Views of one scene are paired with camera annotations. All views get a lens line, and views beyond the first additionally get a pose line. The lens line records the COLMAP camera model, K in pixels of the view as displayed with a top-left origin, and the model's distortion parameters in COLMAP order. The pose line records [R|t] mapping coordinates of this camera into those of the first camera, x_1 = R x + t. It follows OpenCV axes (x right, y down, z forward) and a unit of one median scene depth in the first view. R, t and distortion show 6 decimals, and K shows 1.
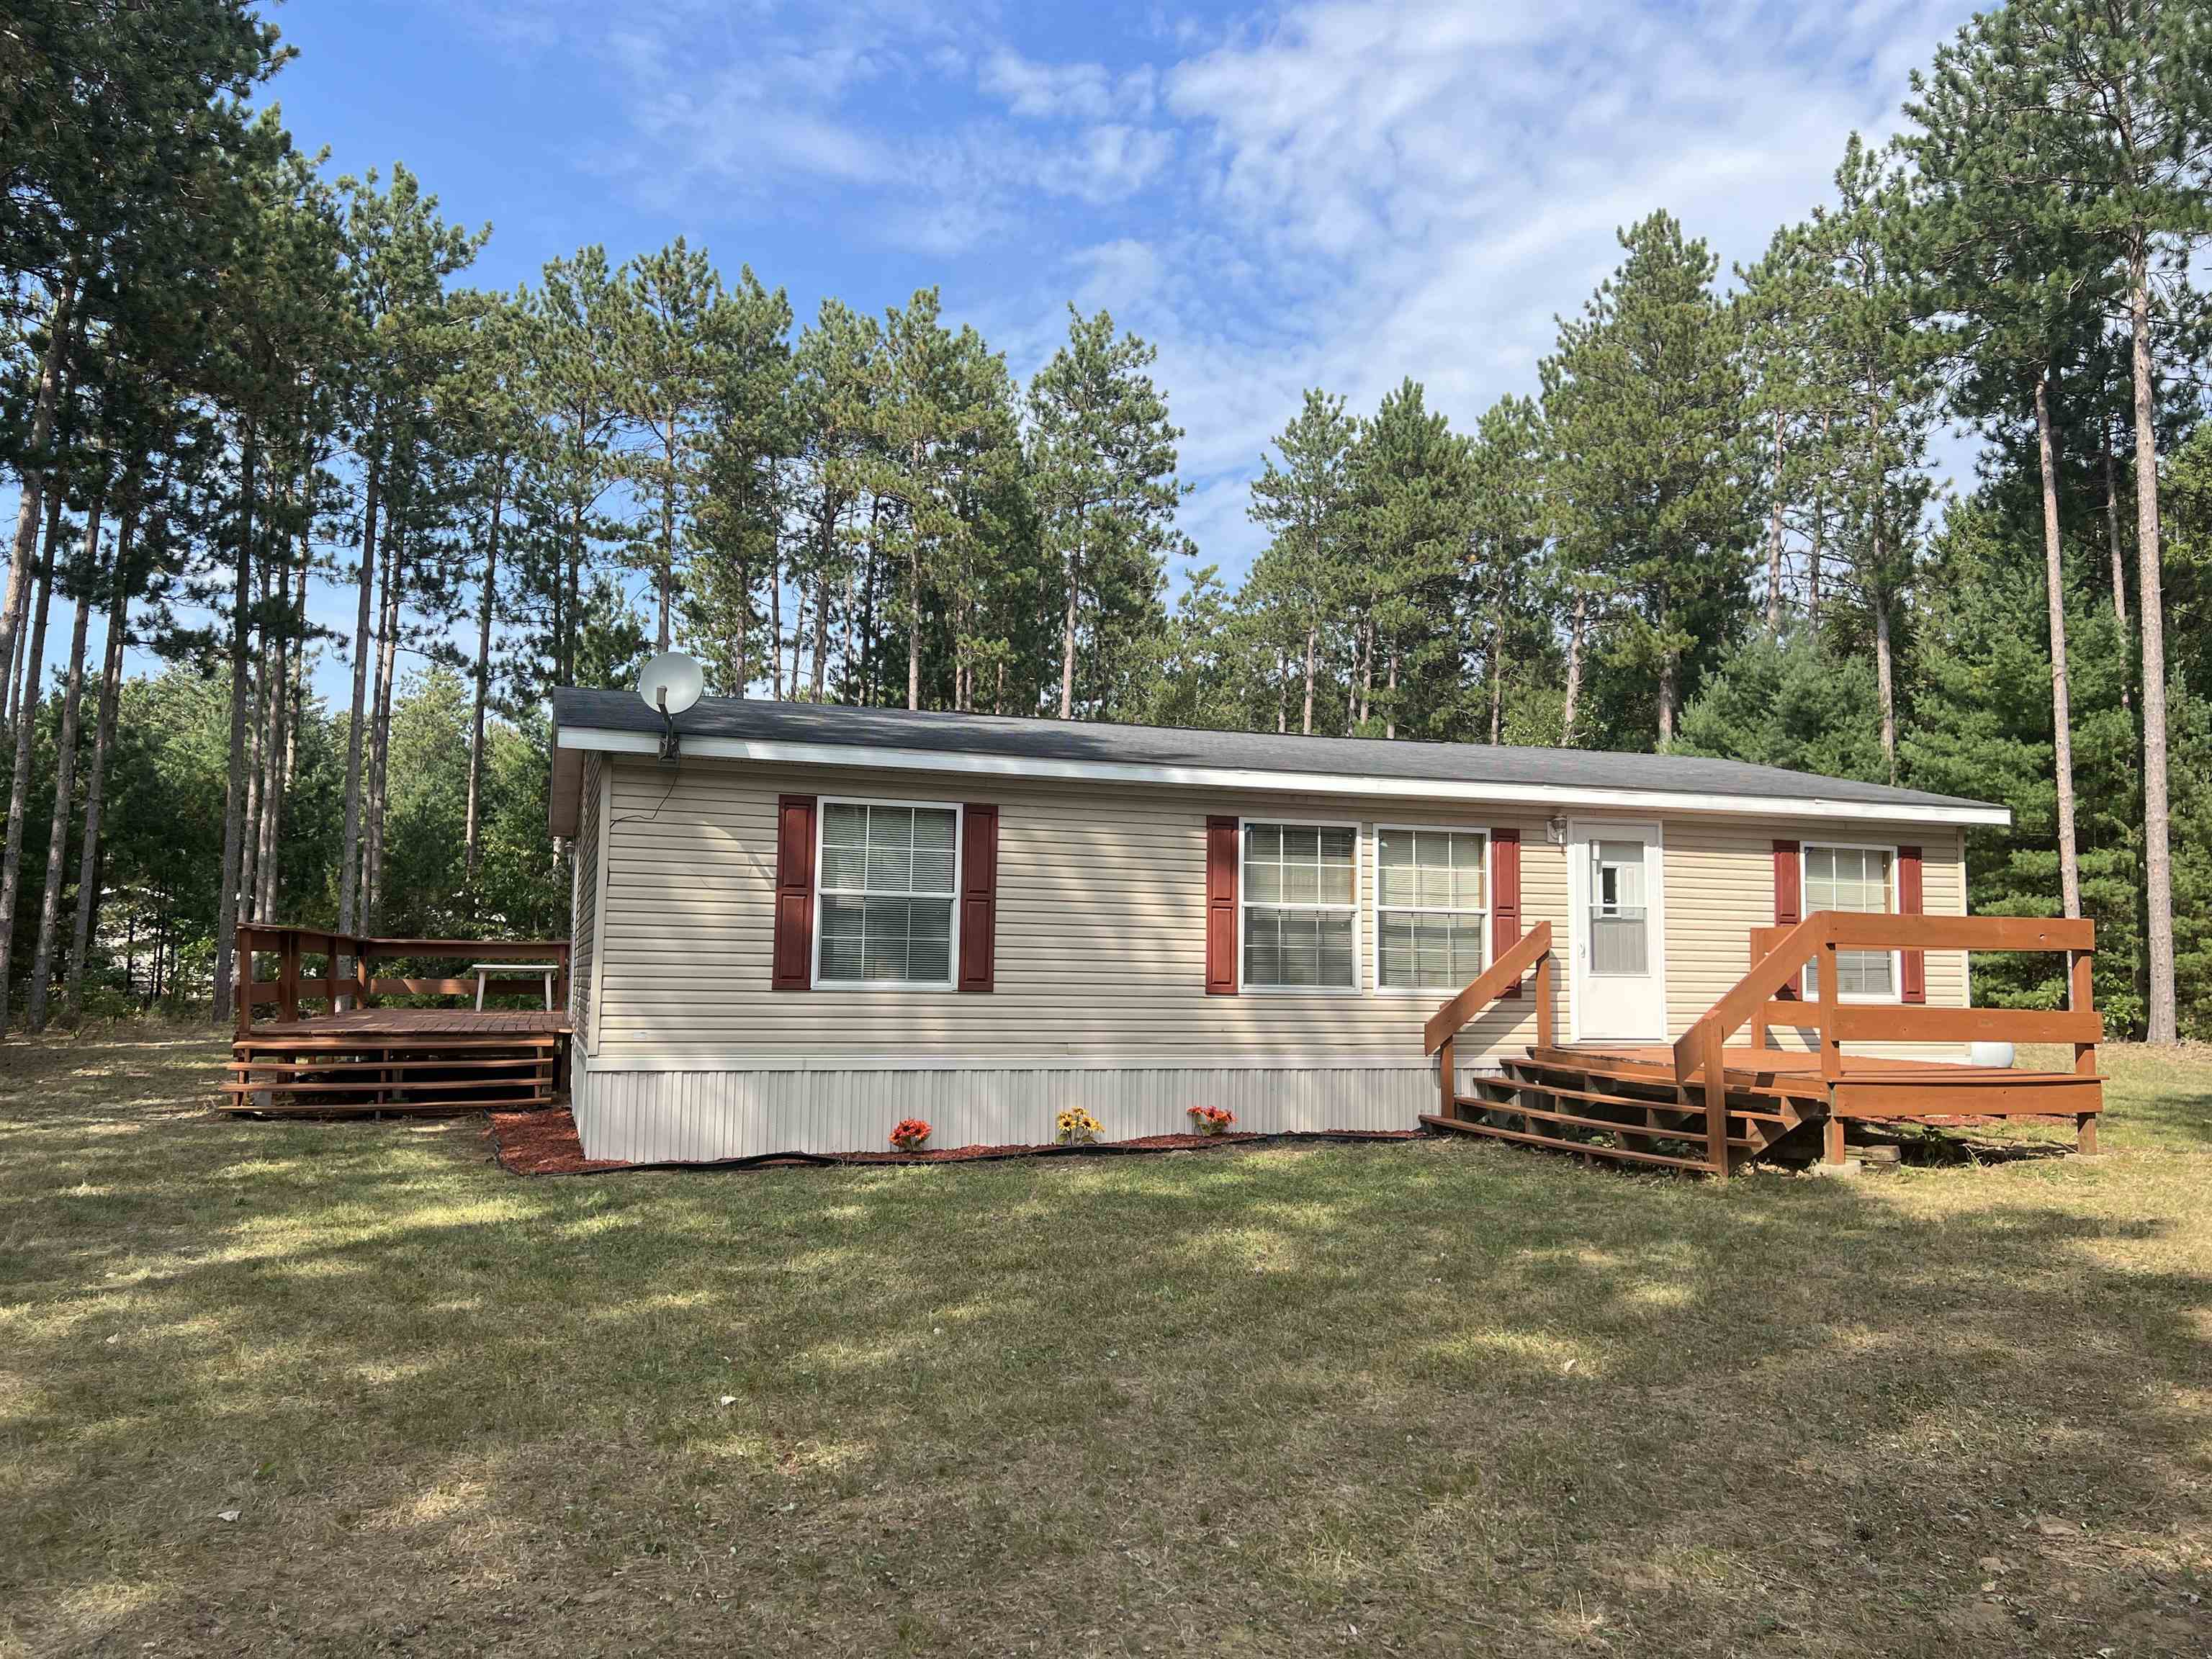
lens RADIAL K [[1658.7, 0, 1100.7], [0, 1658.7, 817.2], [0, 0, 1]] dist [0.046692, -0.009153]
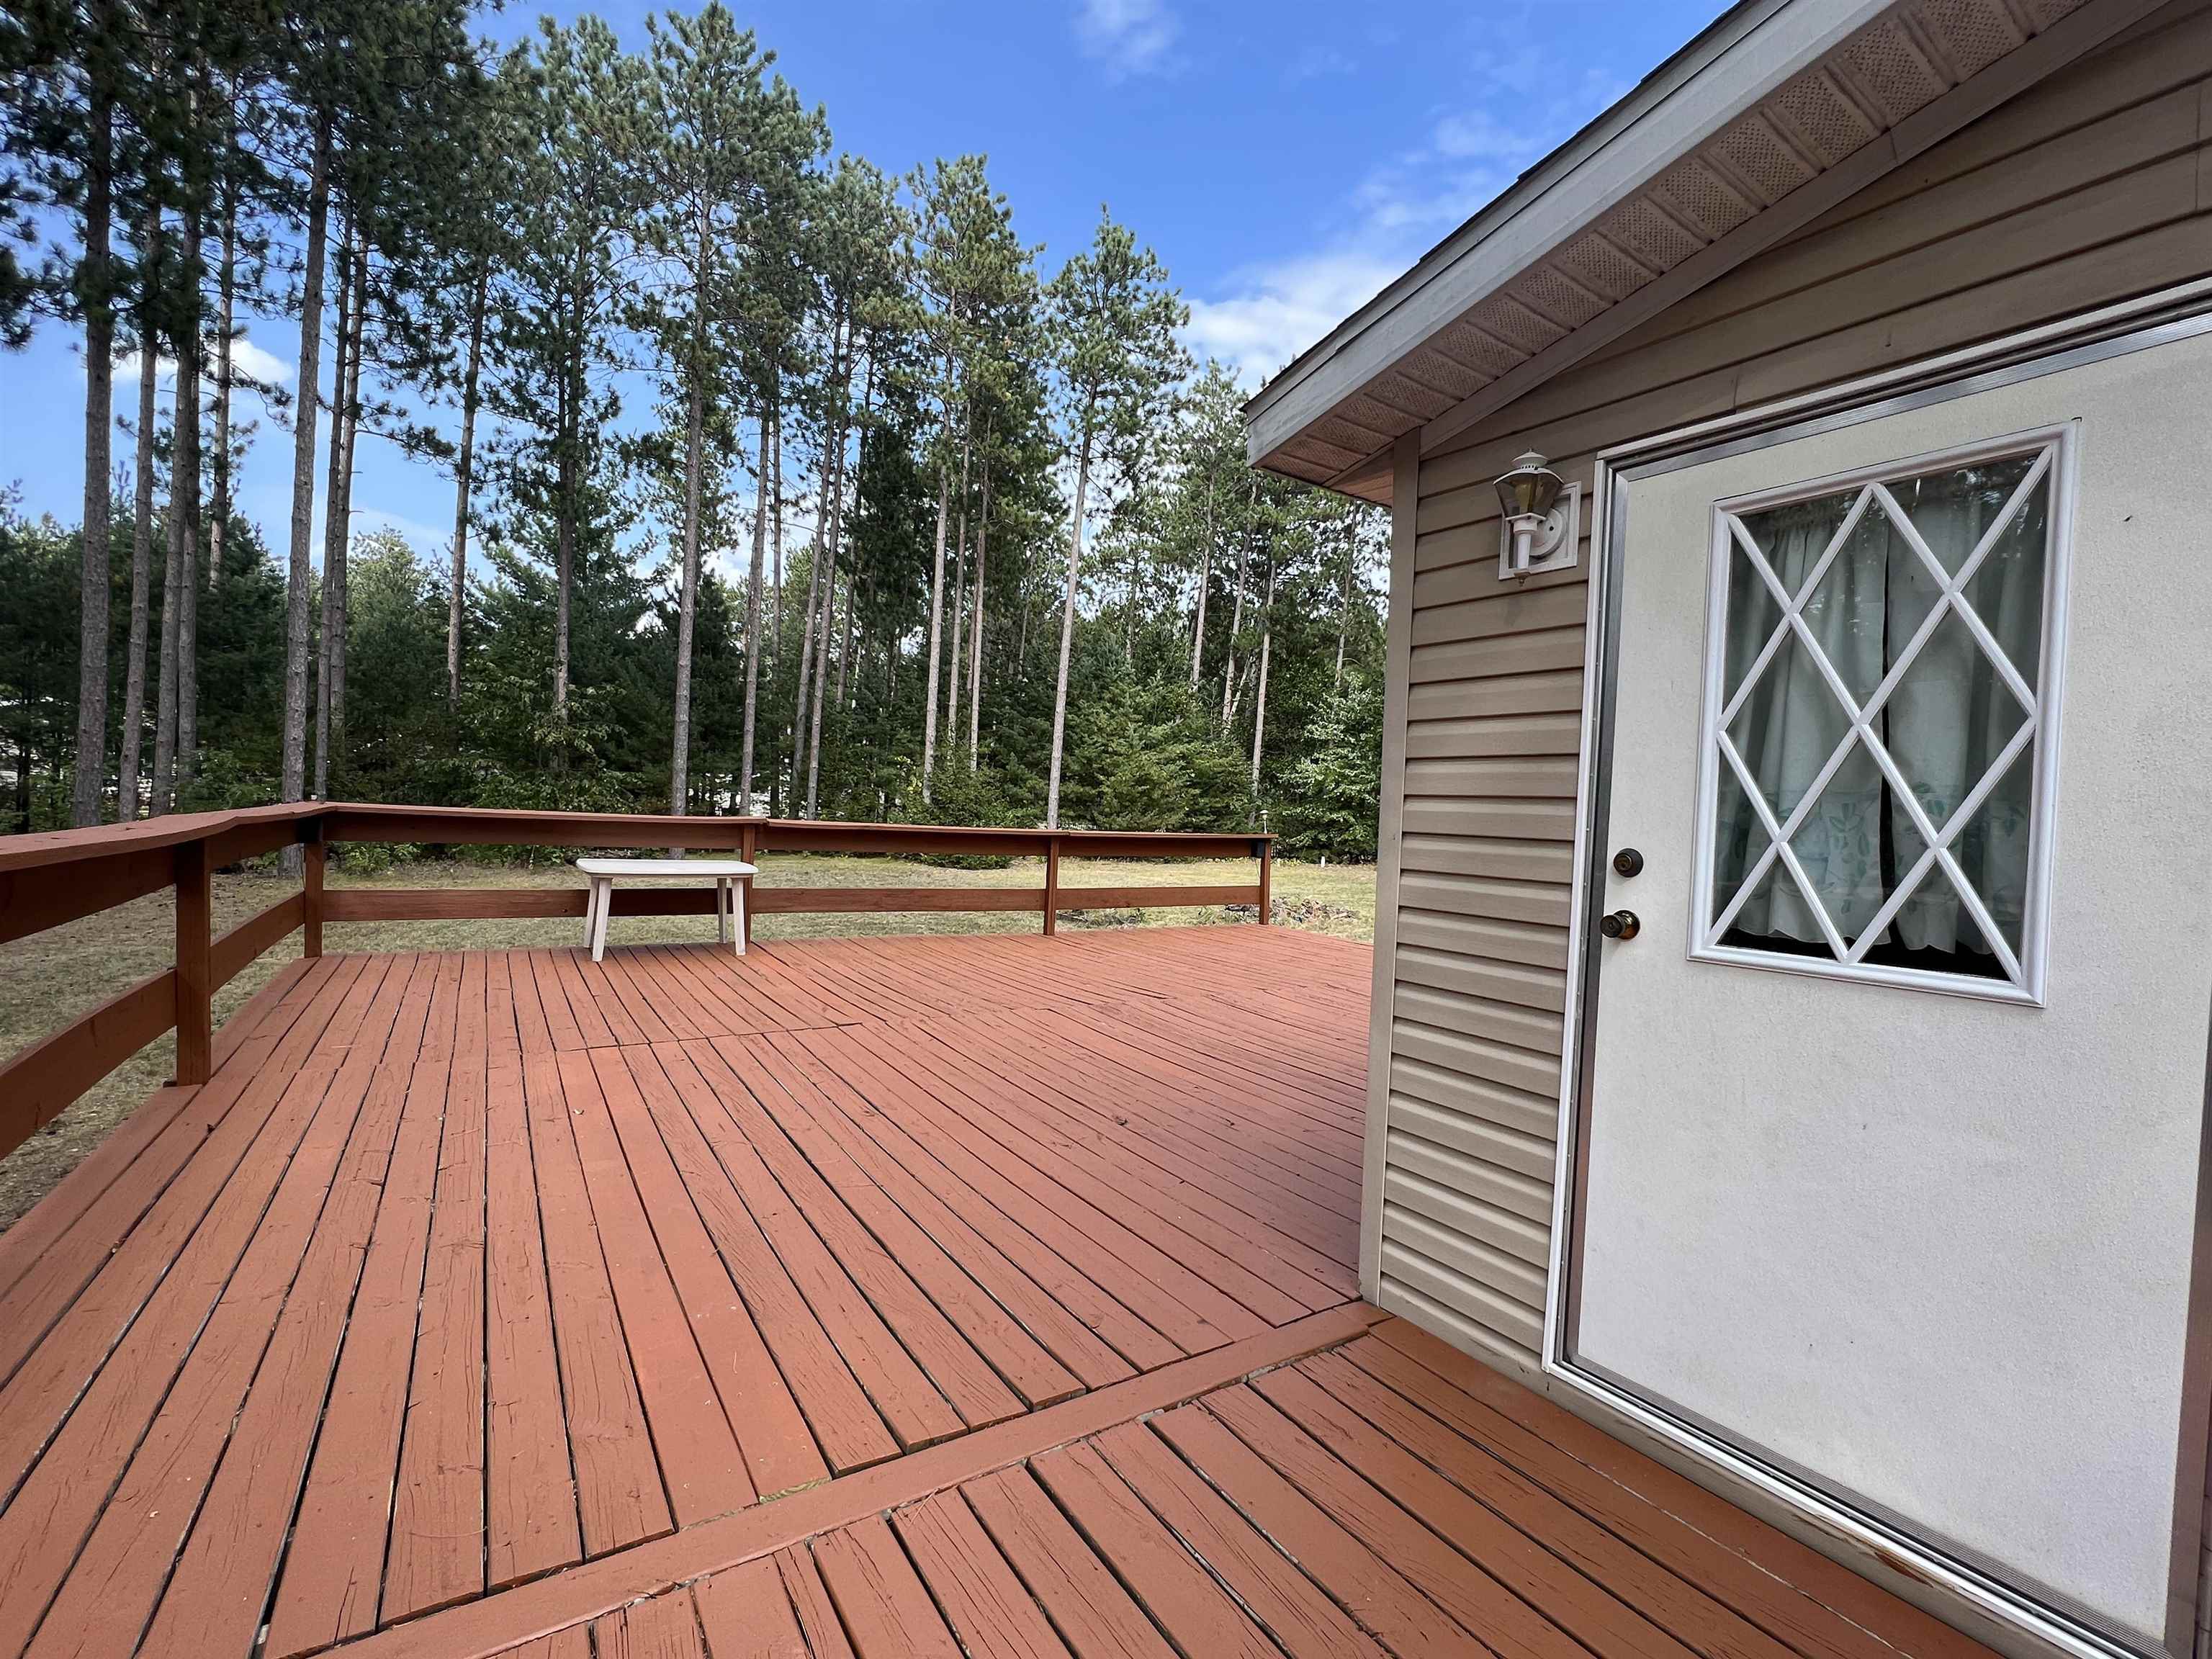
lens RADIAL K [[984.7, 0, 1118.4], [0, 984.7, 832.9], [0, 0, 1]] dist [-0.002654, 0.001693]
pose [[0.965357, 0.032519, 0.258898, -0.284566], [-0.063035, 0.991880, 0.110452, 0.036929], [-0.253205, -0.122945, 0.959569, 0.663068]]
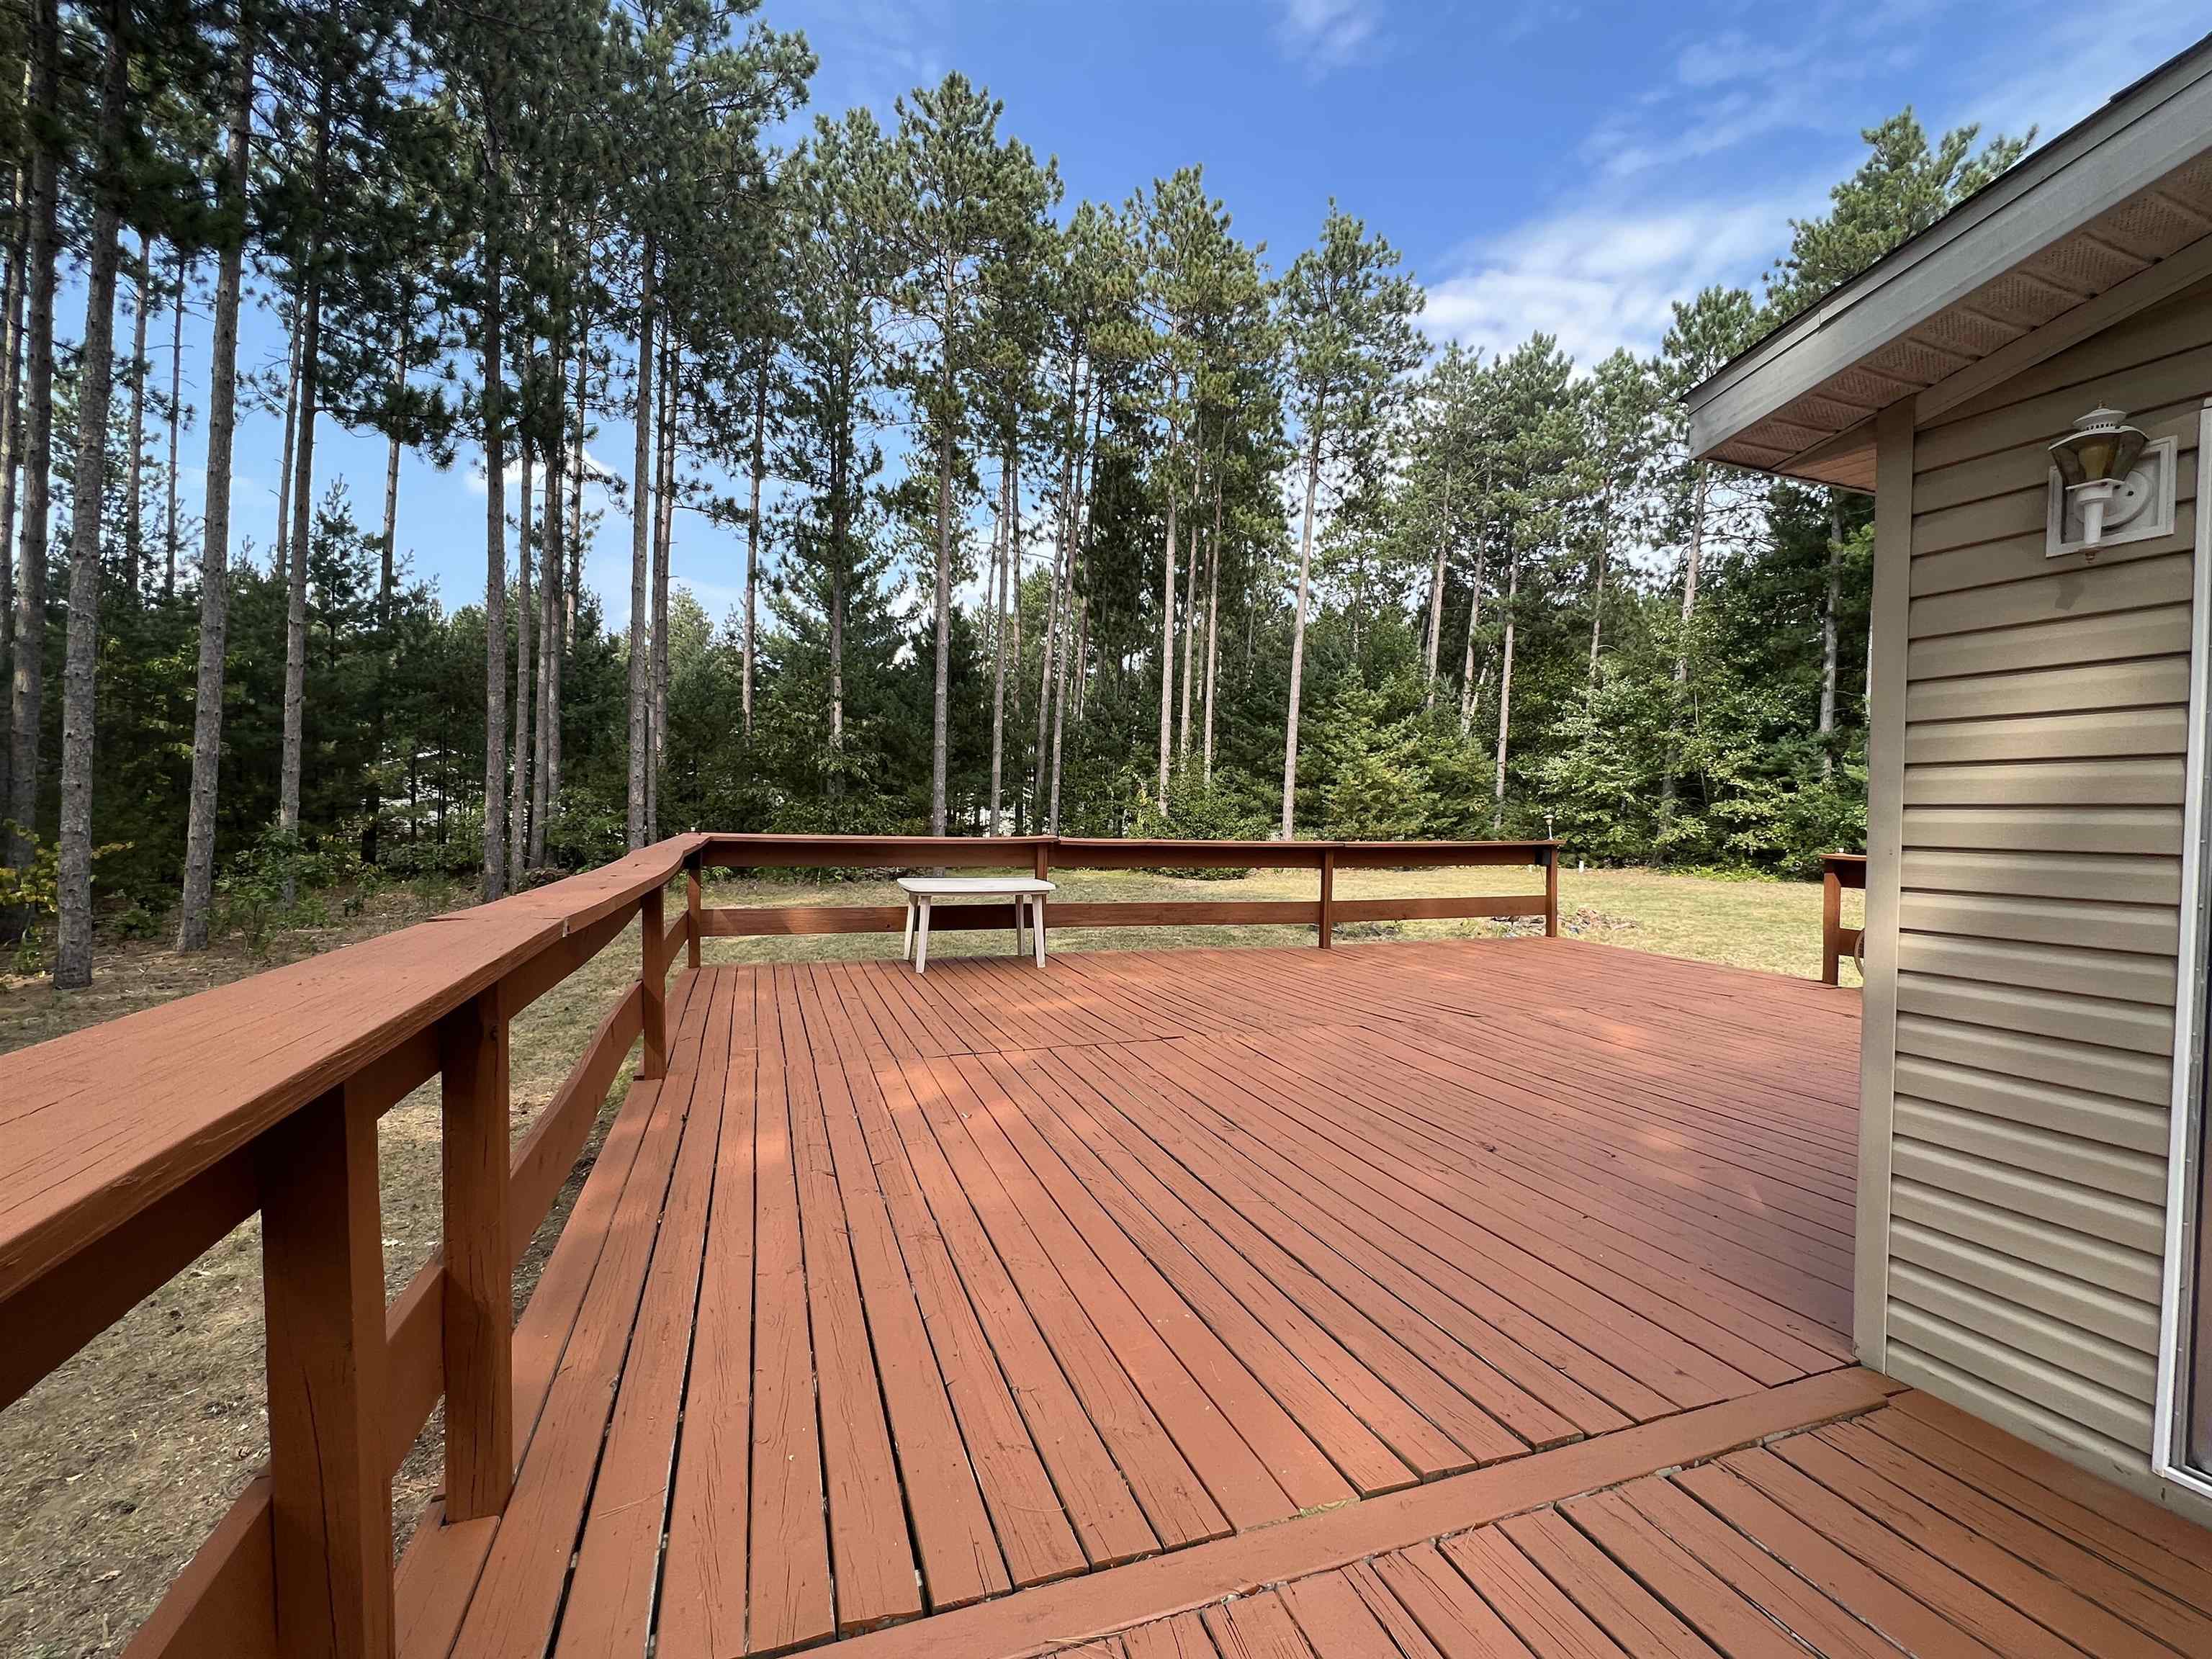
lens RADIAL K [[984.7, 0, 1104.9], [0, 984.7, 834.6], [0, 0, 1]] dist [-0.002654, 0.001693]
pose [[0.999383, 0.010558, 0.033500, -0.310704], [-0.014256, 0.993588, 0.112160, 0.035832], [-0.032101, -0.112568, 0.993125, 0.665477]]
